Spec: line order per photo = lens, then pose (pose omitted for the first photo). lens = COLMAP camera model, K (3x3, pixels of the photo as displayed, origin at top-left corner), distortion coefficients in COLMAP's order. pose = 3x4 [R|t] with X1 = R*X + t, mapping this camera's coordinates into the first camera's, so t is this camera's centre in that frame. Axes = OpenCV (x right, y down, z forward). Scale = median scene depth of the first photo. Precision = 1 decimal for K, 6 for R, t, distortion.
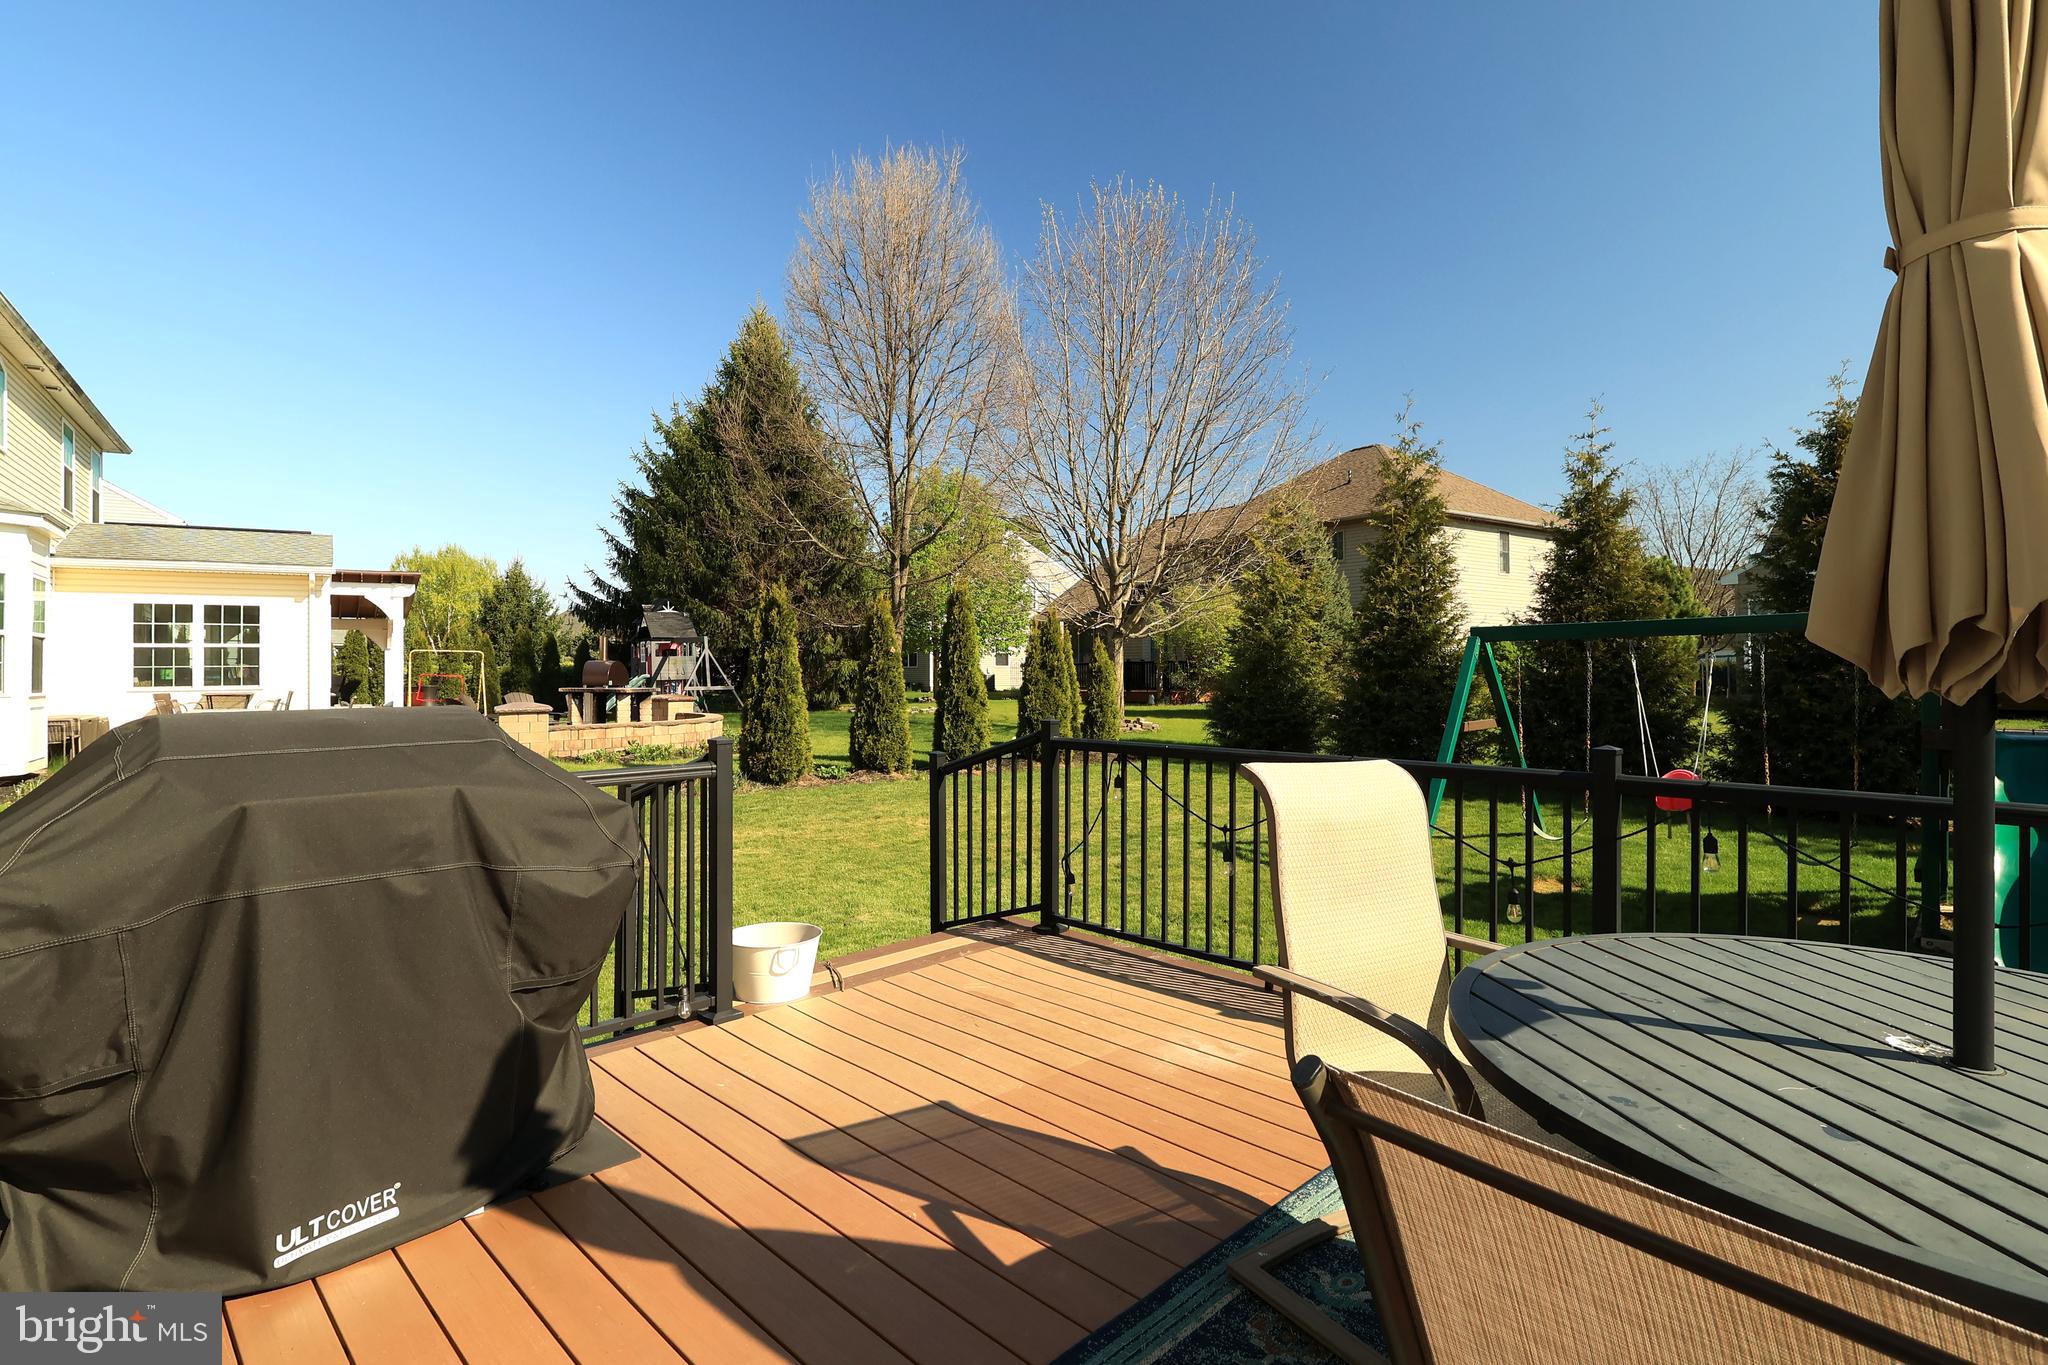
lens RADIAL K [[1020.7, 0, 1002.5], [0, 1020.7, 684.8], [0, 0, 1]] dist [-0.001680, -0.000243]
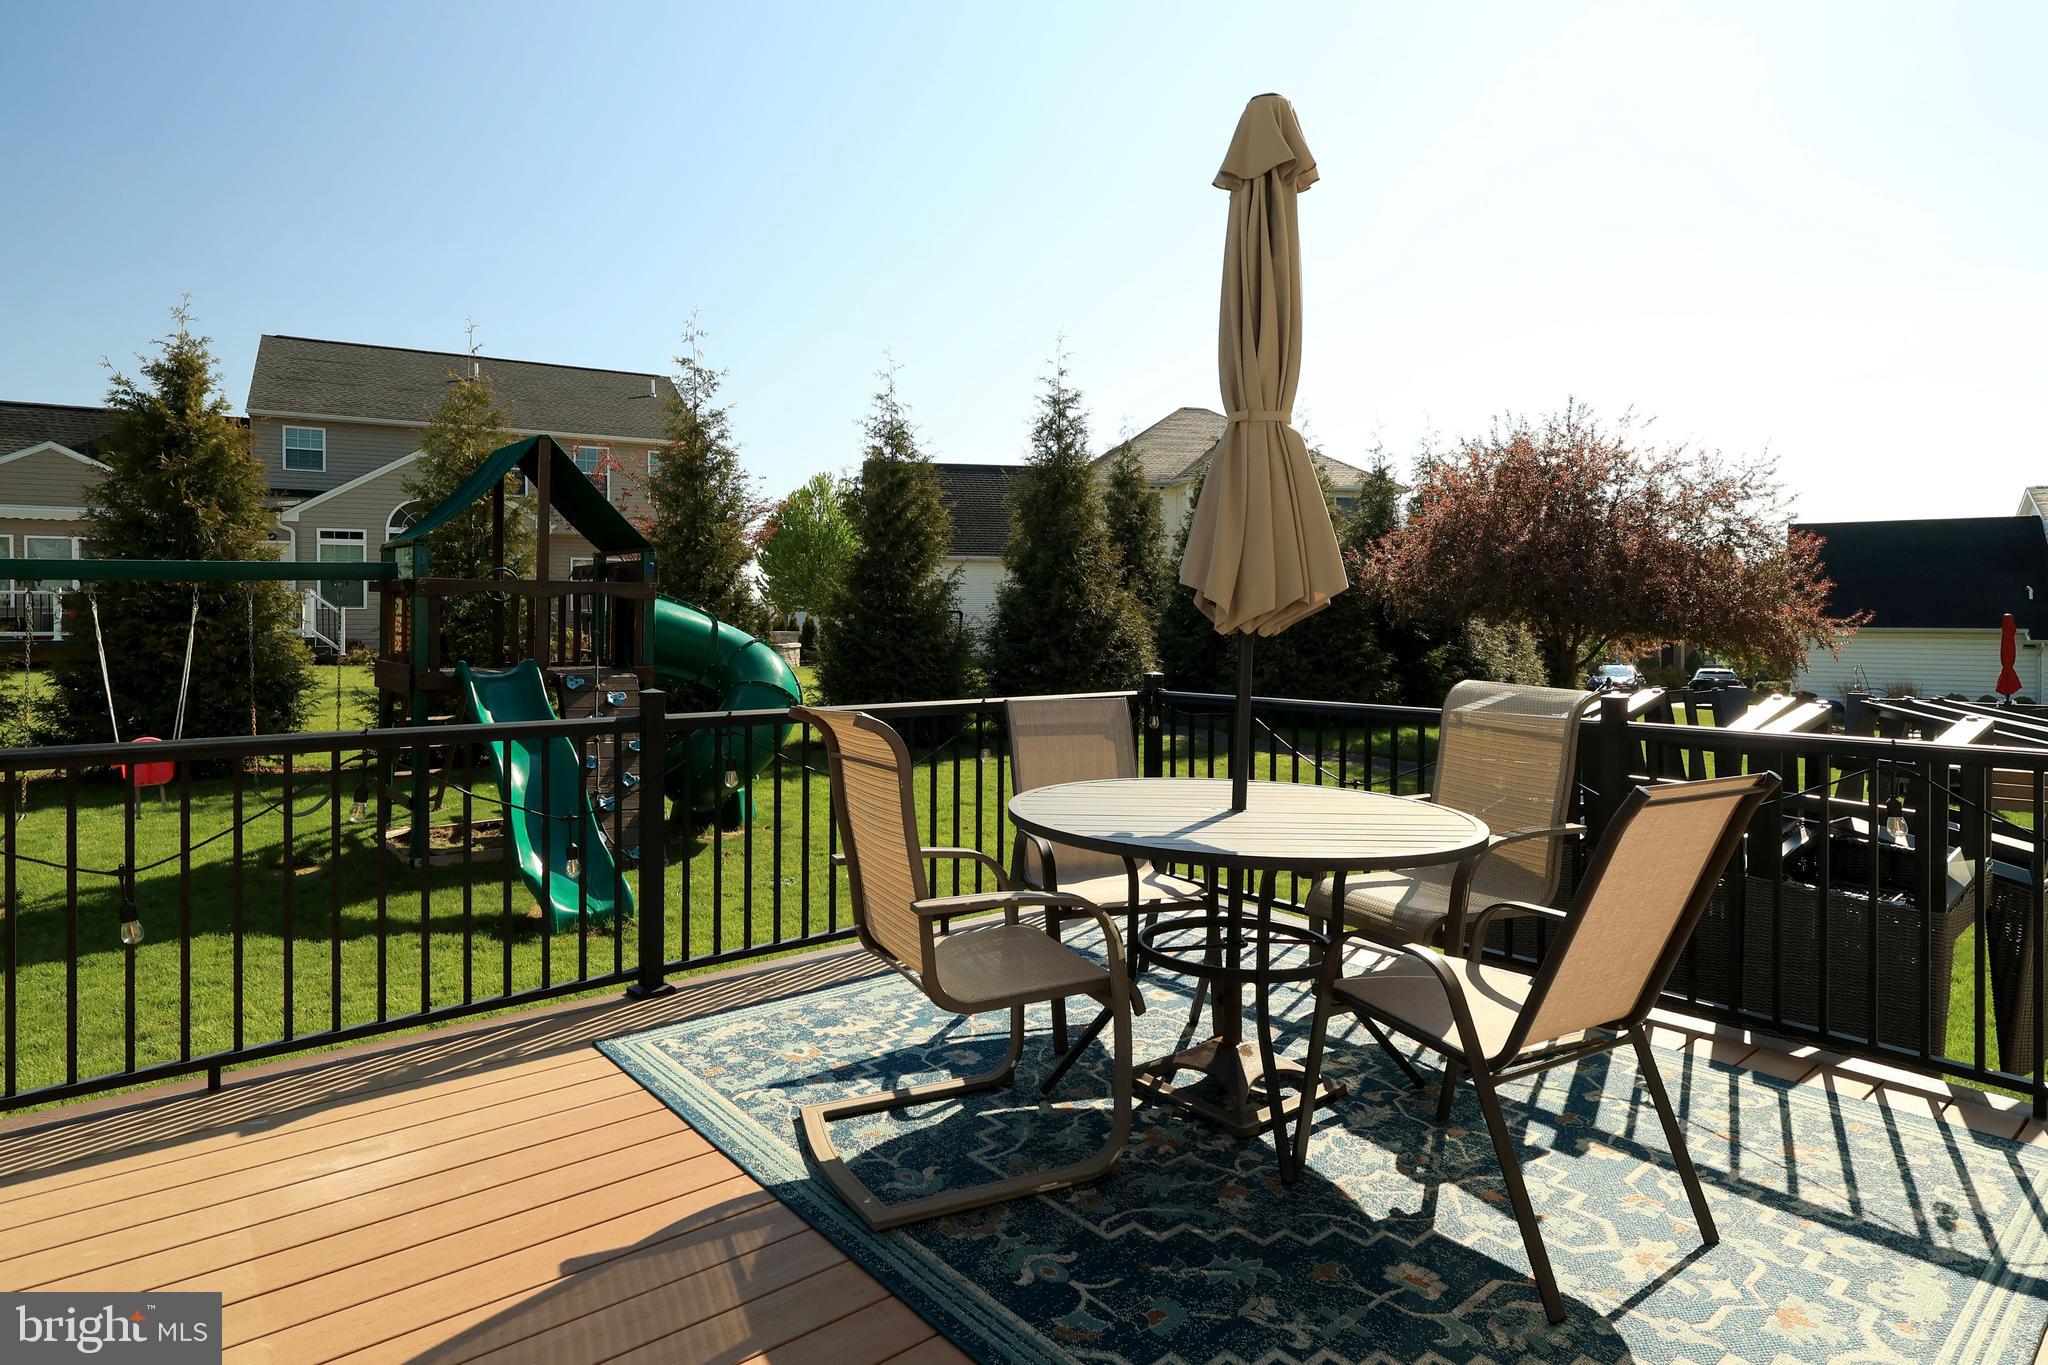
lens RADIAL K [[1113.5, 0, 1024.0], [0, 1113.5, 682.5], [0, 0, 1]] dist [-0.001869, -0.001393]
pose [[0.055675, -0.043203, 0.997514, -0.523374], [0.001428, 0.999066, 0.043190, -0.006297], [-0.998448, -0.000980, 0.055685, 0.493725]]
